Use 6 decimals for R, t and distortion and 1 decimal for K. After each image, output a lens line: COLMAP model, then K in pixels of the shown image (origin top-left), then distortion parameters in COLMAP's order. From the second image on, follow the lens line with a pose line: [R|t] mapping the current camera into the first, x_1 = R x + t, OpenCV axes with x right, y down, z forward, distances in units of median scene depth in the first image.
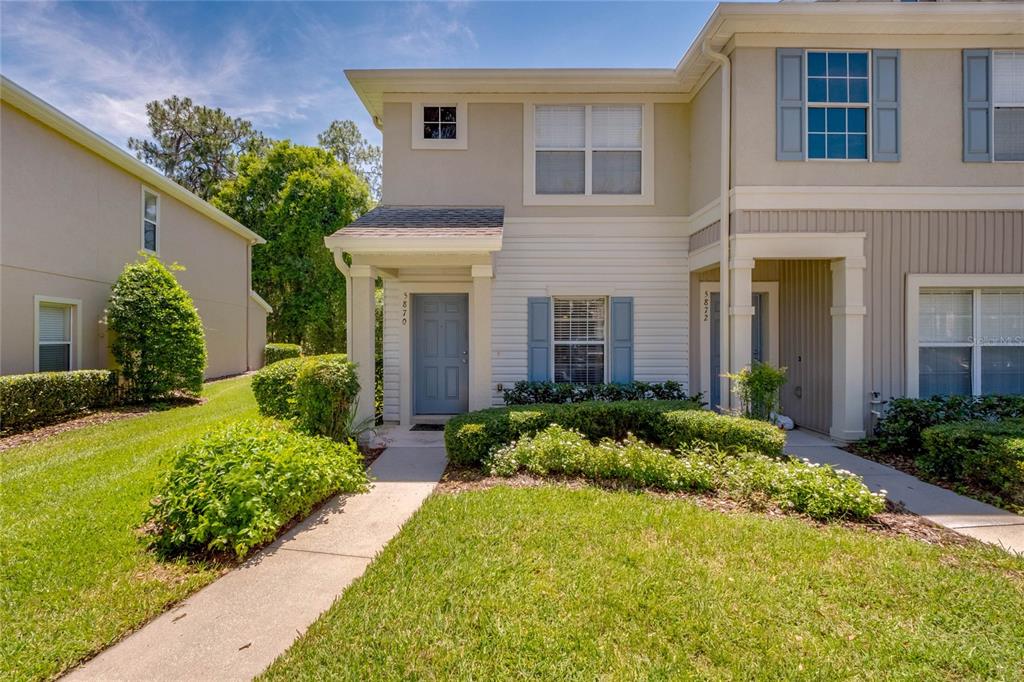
lens RADIAL K [[370.6, 0, 496.0], [0, 370.6, 338.1], [0, 0, 1]] dist [-0.000980, -0.000165]
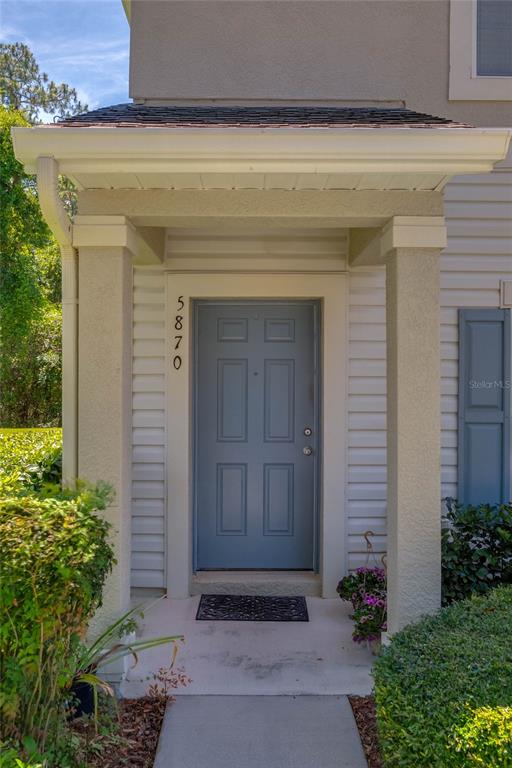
lens RADIAL K [[595.7, 0, 256.0], [0, 595.7, 384.0], [0, 0, 1]] dist [-0.012787, -0.004291]
pose [[0.999989, 0.004697, -0.000308, -0.153866], [-0.004697, 0.999989, -0.000903, -0.019025], [0.000304, 0.000904, 1.000000, 0.294053]]
